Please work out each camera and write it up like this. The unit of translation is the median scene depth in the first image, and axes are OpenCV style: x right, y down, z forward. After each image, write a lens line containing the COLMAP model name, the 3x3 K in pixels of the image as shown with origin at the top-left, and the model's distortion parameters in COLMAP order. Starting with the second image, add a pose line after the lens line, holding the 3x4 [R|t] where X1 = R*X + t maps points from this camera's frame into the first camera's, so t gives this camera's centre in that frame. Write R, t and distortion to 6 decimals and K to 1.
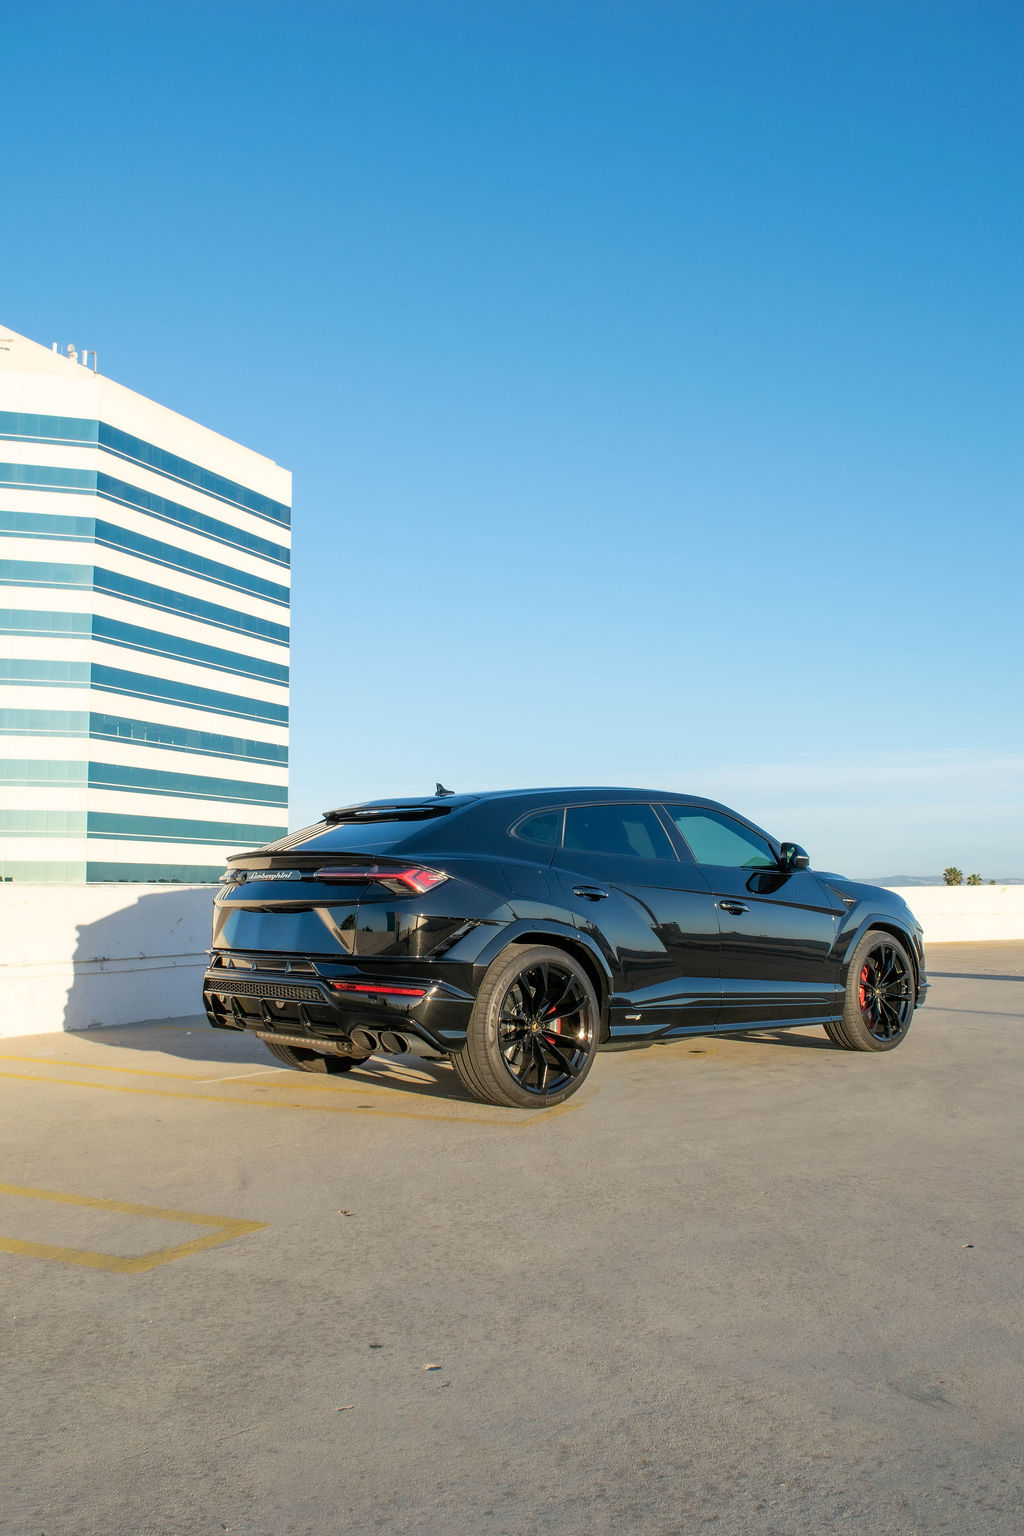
lens RADIAL K [[1287.9, 0, 506.5], [0, 1287.9, 773.6], [0, 0, 1]] dist [-0.084542, 0.002960]
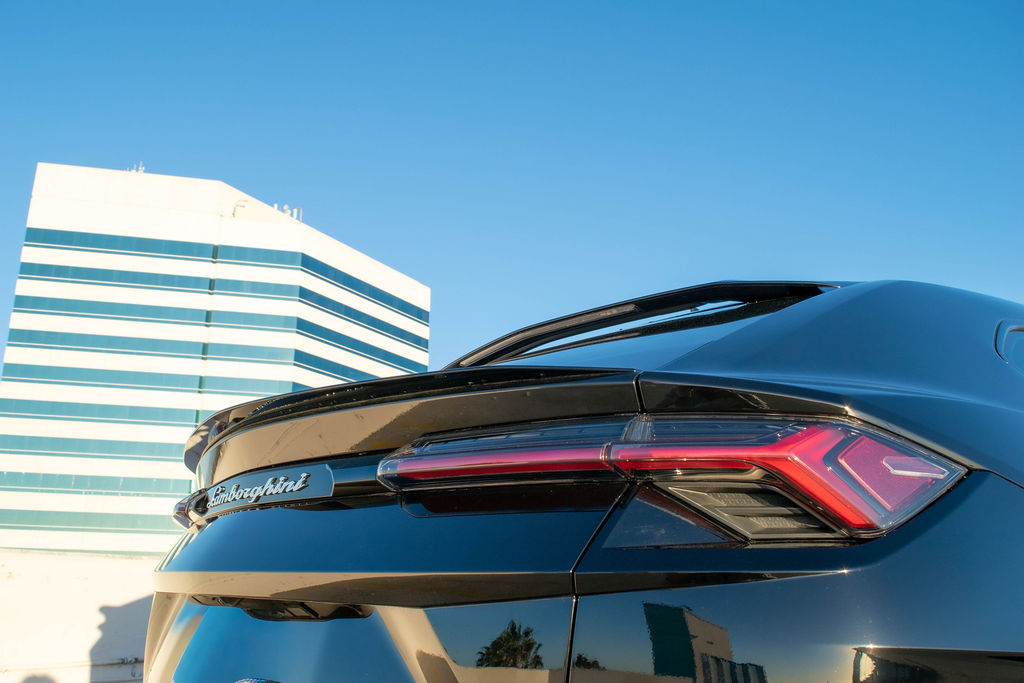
lens RADIAL K [[858.6, 0, 510.7], [0, 858.6, 339.6], [0, 0, 1]] dist [-0.084542, 0.002960]
pose [[0.997486, -0.010338, -0.070105, -0.084275], [-0.002621, 0.983240, -0.182295, 0.063324], [0.070814, 0.182021, 0.980741, 0.627151]]
